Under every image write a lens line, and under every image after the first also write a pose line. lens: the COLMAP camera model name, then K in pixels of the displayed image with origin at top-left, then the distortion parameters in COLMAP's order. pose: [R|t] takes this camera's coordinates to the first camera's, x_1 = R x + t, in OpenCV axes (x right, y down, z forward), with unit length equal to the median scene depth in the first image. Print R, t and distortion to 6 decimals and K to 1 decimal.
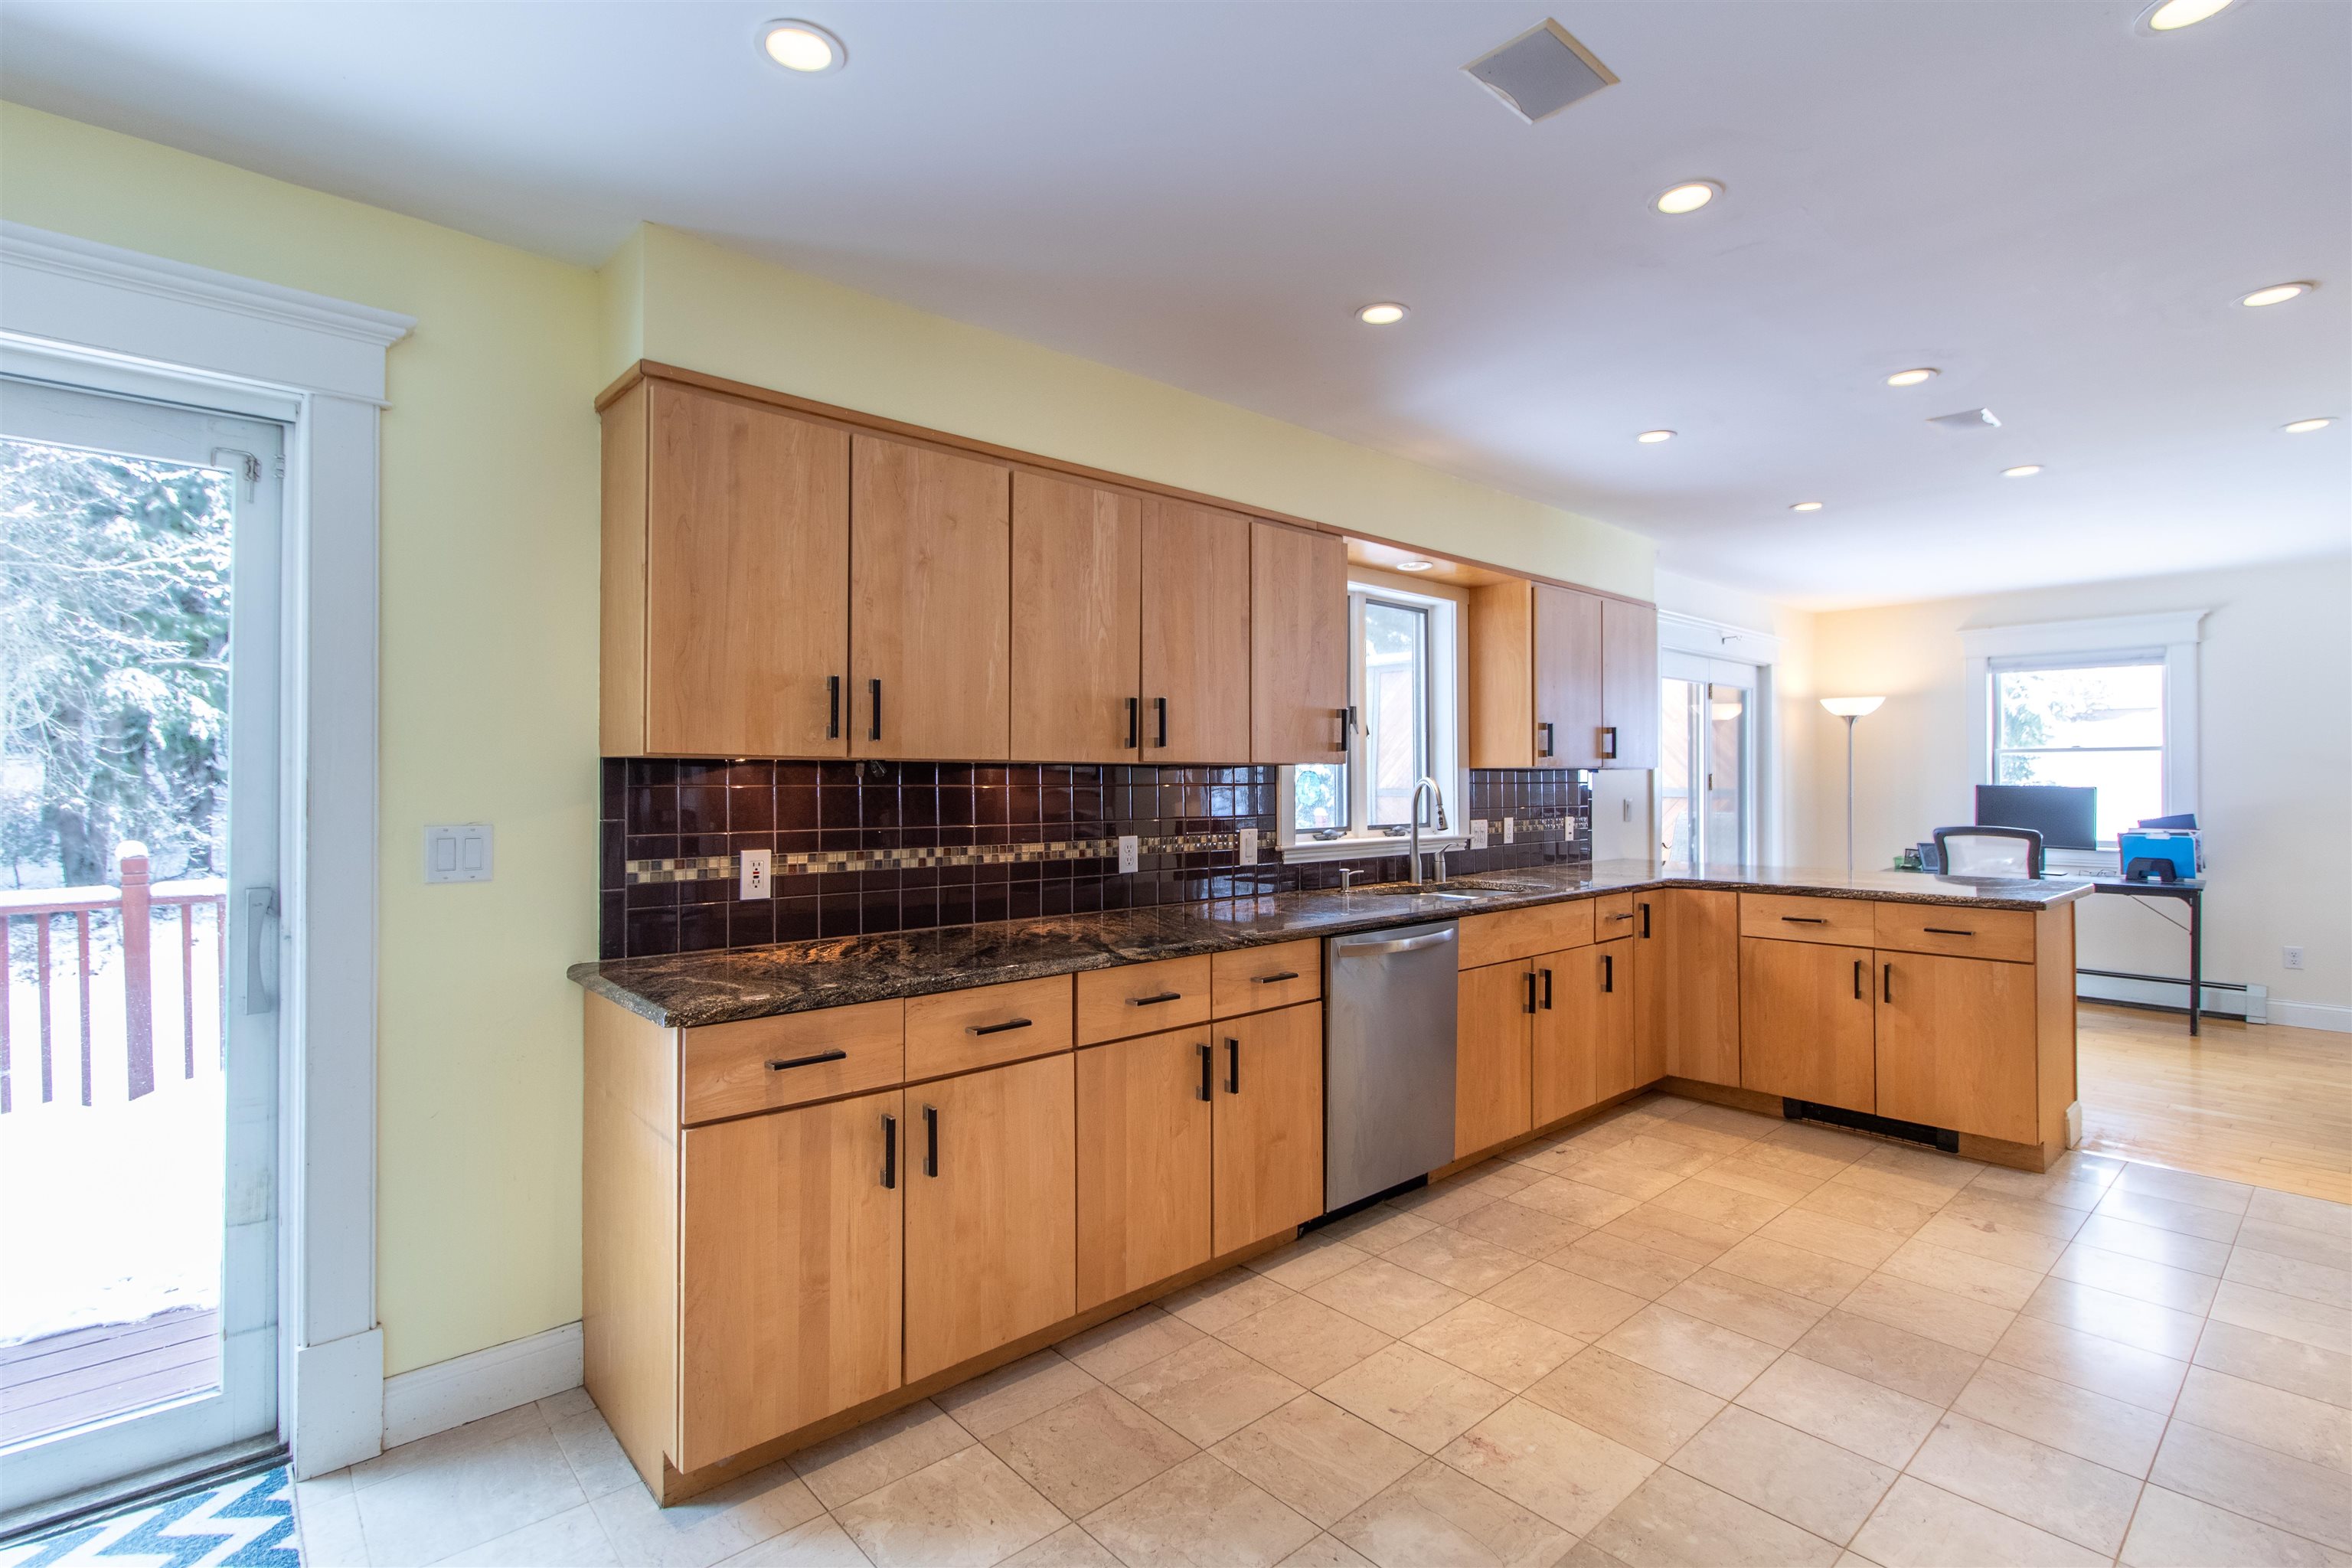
lens RADIAL K [[1101.8, 0, 1157.7], [0, 1101.8, 775.0], [0, 0, 1]] dist [-0.000081, 0.000659]
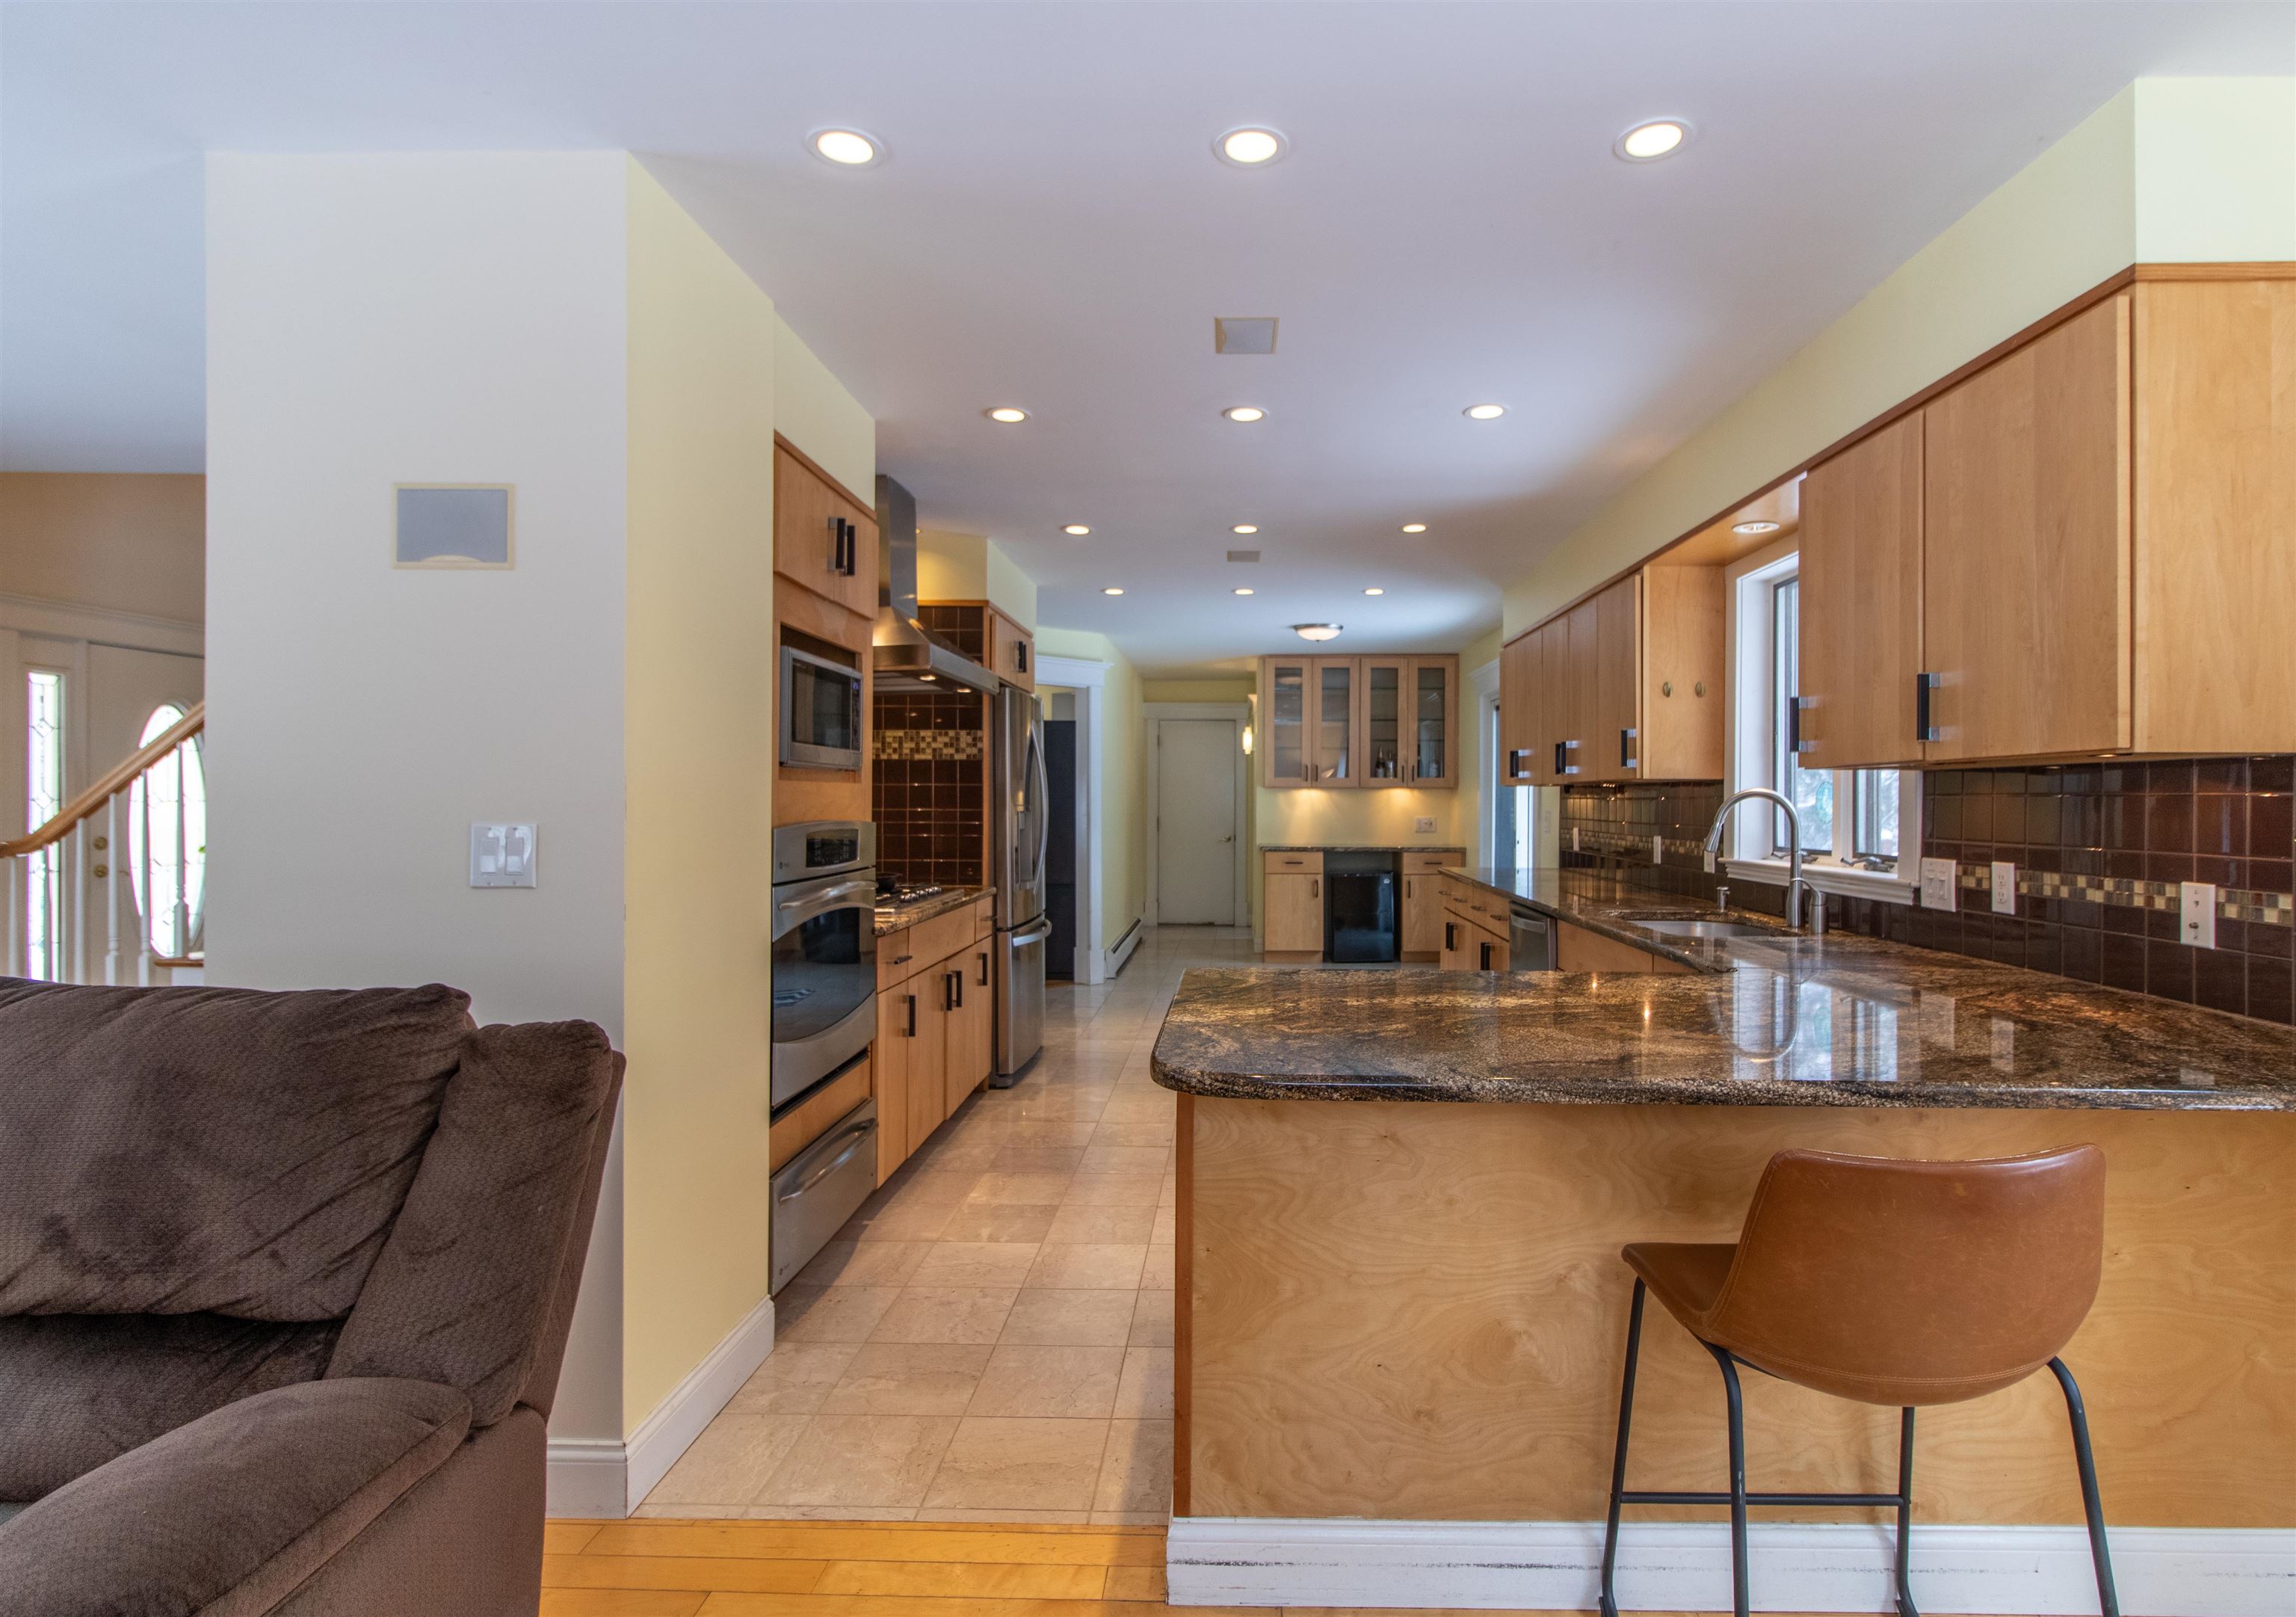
lens RADIAL K [[1159.3, 0, 1182.7], [0, 1159.3, 791.4], [0, 0, 1]] dist [-0.005388, -0.000670]
pose [[-0.701989, -0.007810, -0.712145, 1.685211], [0.000233, 0.999937, -0.011196, 0.020712], [0.712188, -0.008025, -0.701943, 1.926754]]
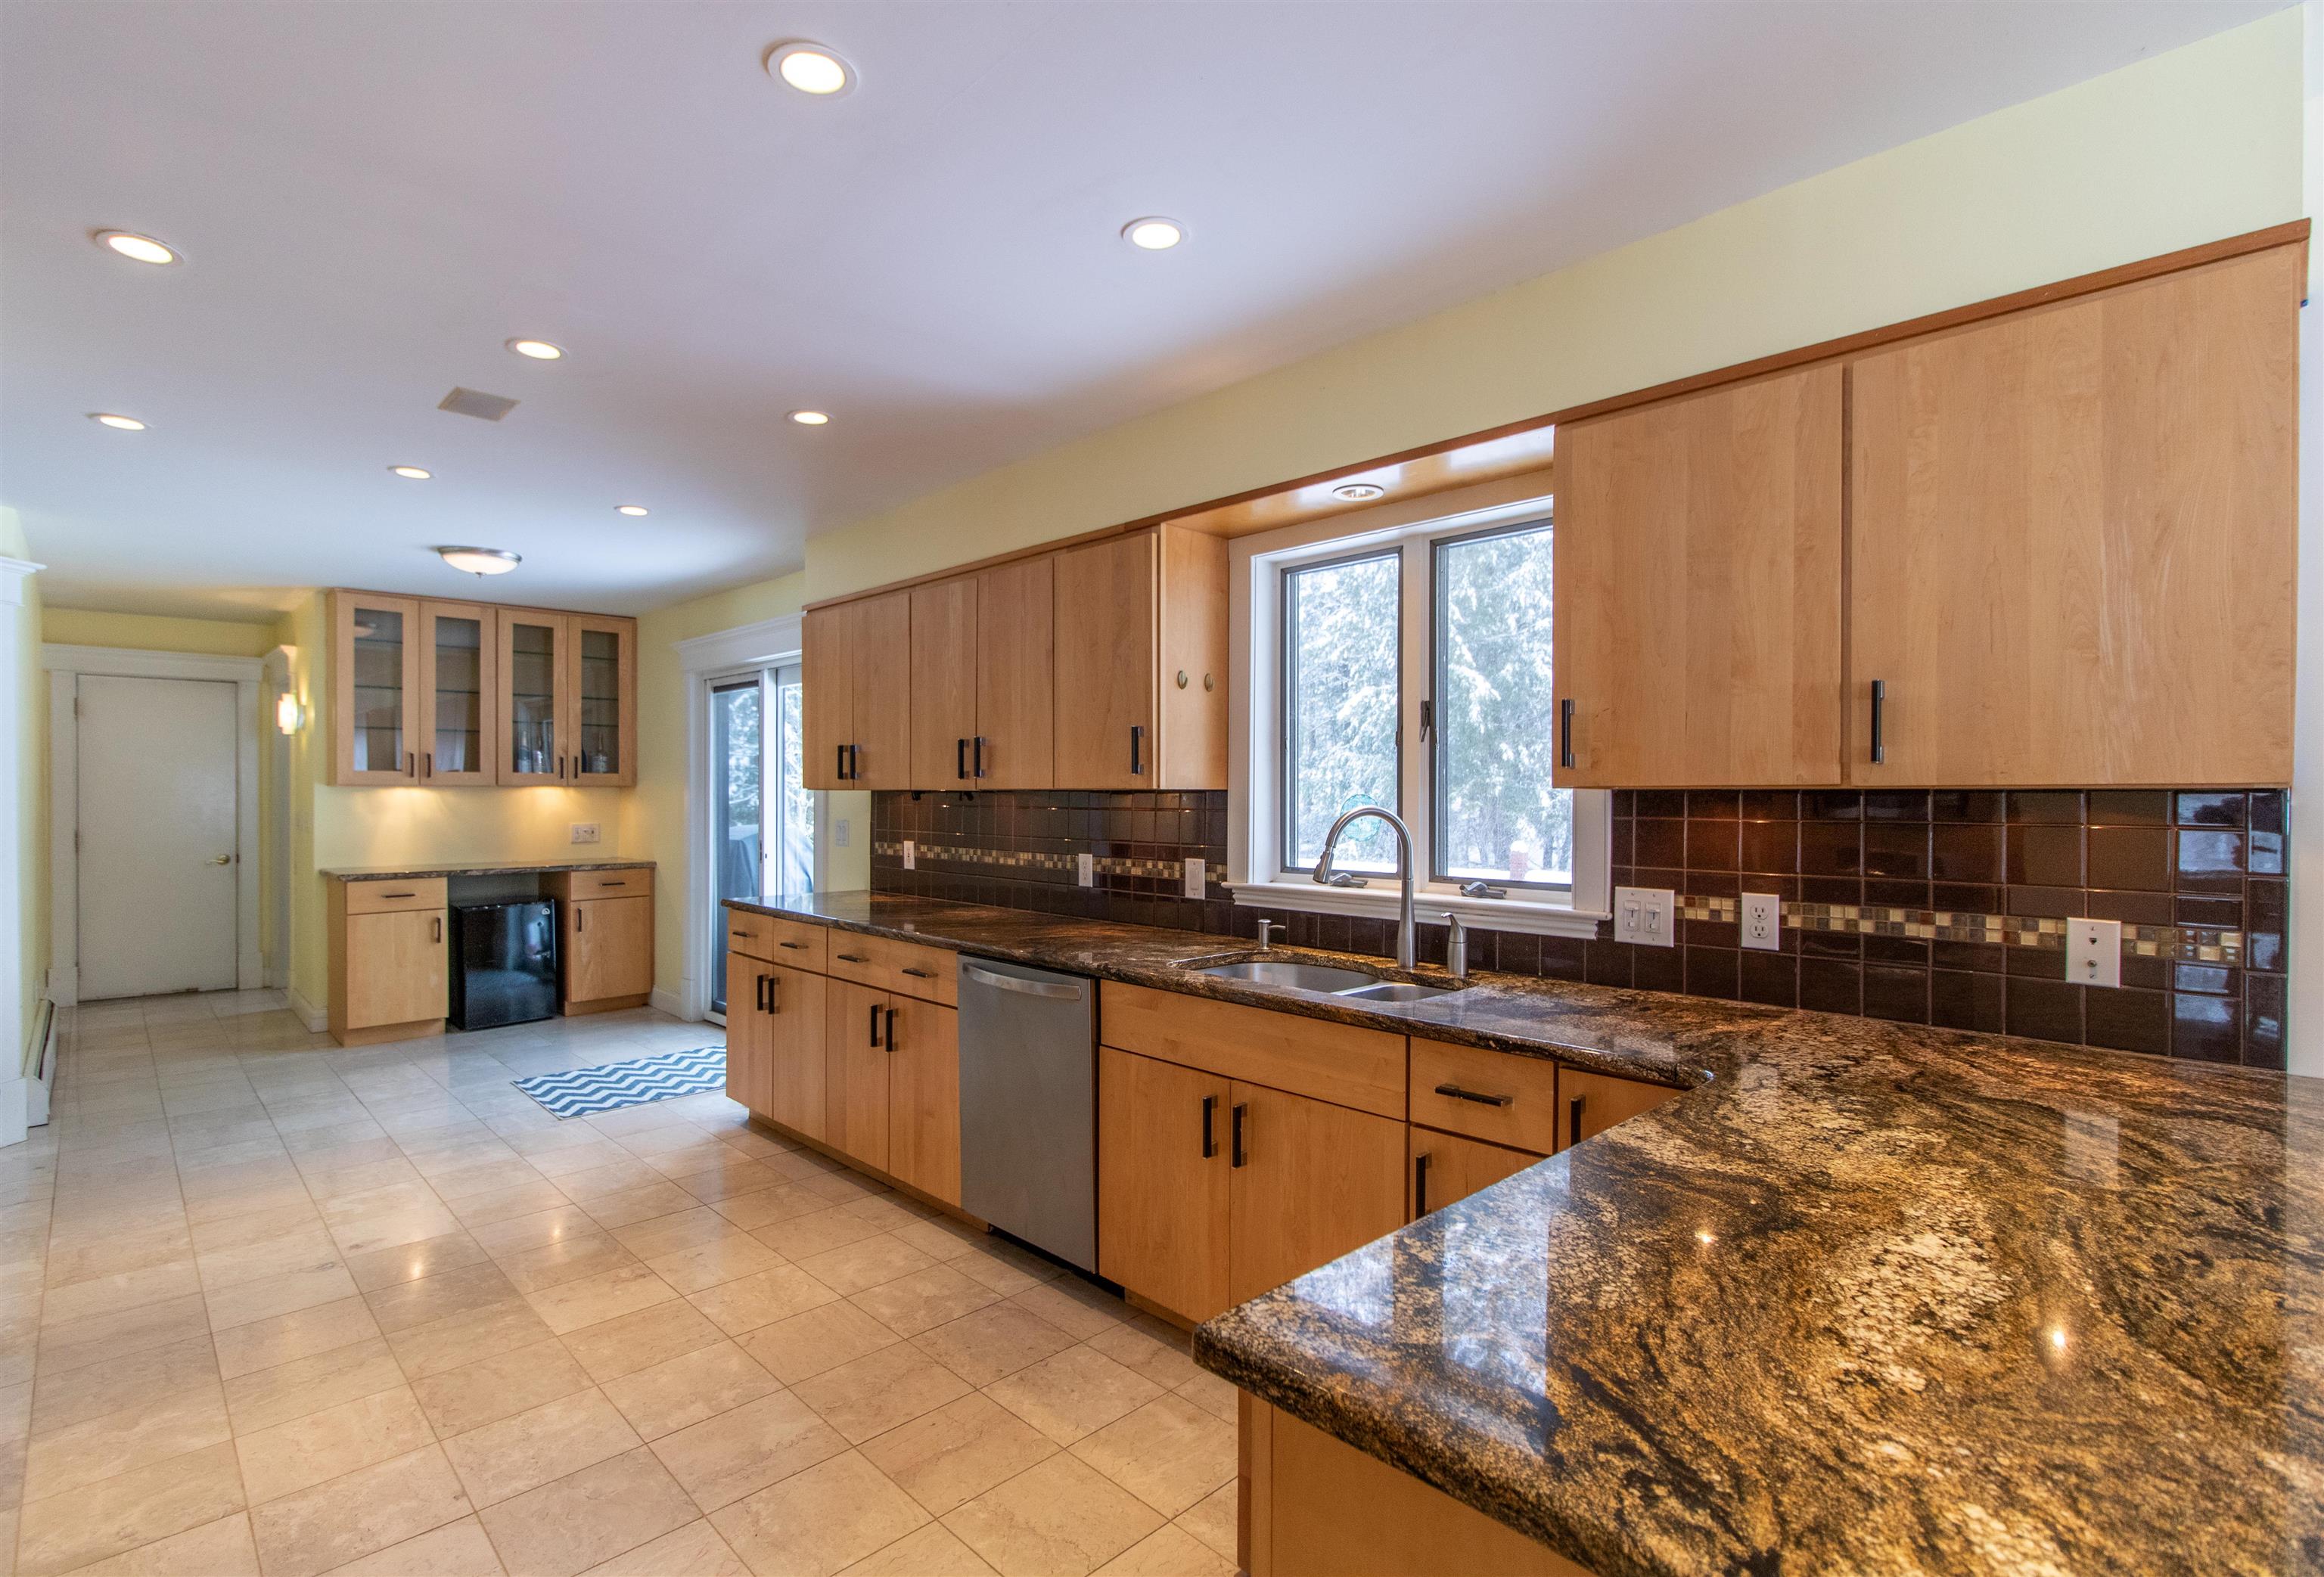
lens RADIAL K [[1119.6, 0, 1166.9], [0, 1119.6, 803.0], [0, 0, 1]] dist [-0.004343, 0.000371]
pose [[0.036837, 0.010077, -0.999270, 1.366027], [0.004285, 0.999938, 0.010241, -0.009606], [0.999312, -0.004659, 0.036792, 1.273264]]
